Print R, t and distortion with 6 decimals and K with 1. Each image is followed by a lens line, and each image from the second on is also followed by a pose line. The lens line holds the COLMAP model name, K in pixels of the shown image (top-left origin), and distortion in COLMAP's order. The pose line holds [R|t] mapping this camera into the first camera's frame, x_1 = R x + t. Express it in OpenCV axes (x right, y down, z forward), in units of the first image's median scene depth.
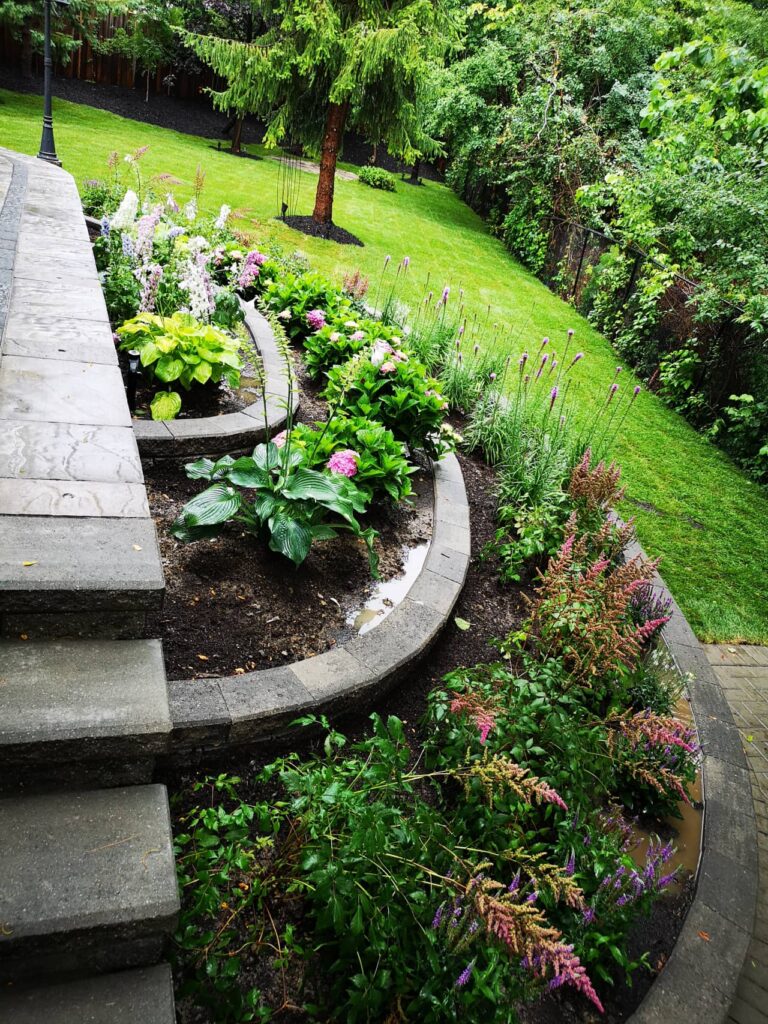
lens RADIAL K [[793.1, 0, 384.0], [0, 793.1, 512.0], [0, 0, 1]] dist [0.051036, -0.036160]
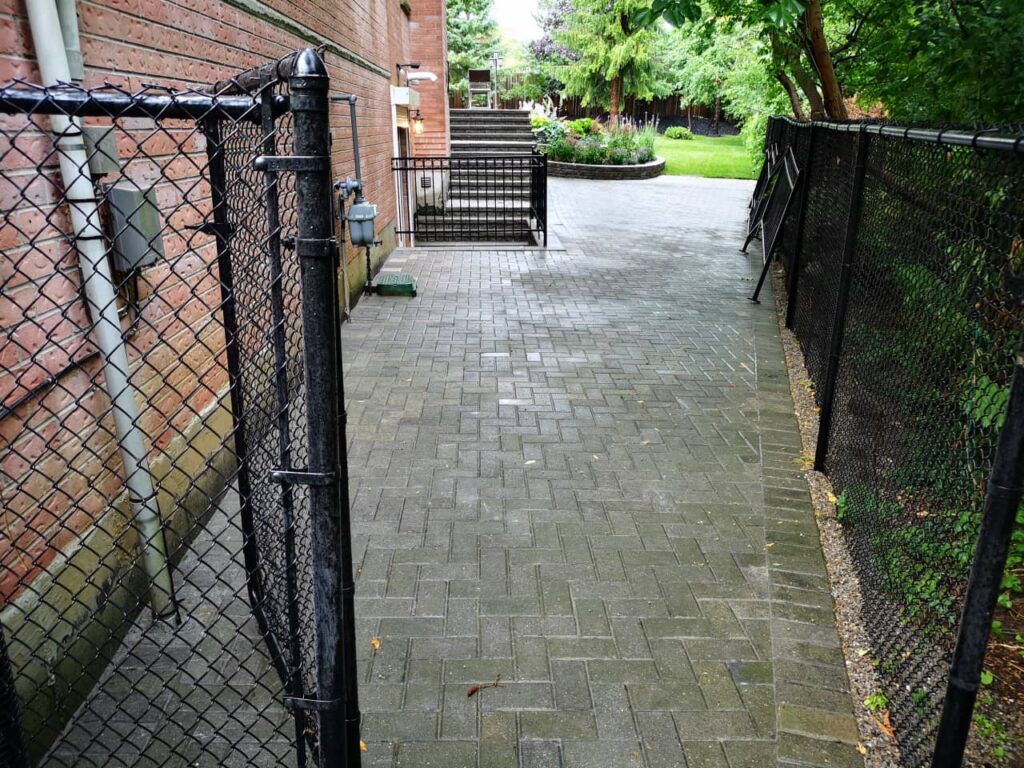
lens RADIAL K [[793.1, 0, 512.0], [0, 793.1, 384.0], [0, 0, 1]] dist [0.051036, -0.036160]
pose [[0.939992, -0.101542, -0.325737, 0.189833], [0.045698, 0.983555, -0.174730, 0.409918], [0.338123, 0.149359, 0.929174, -0.606394]]
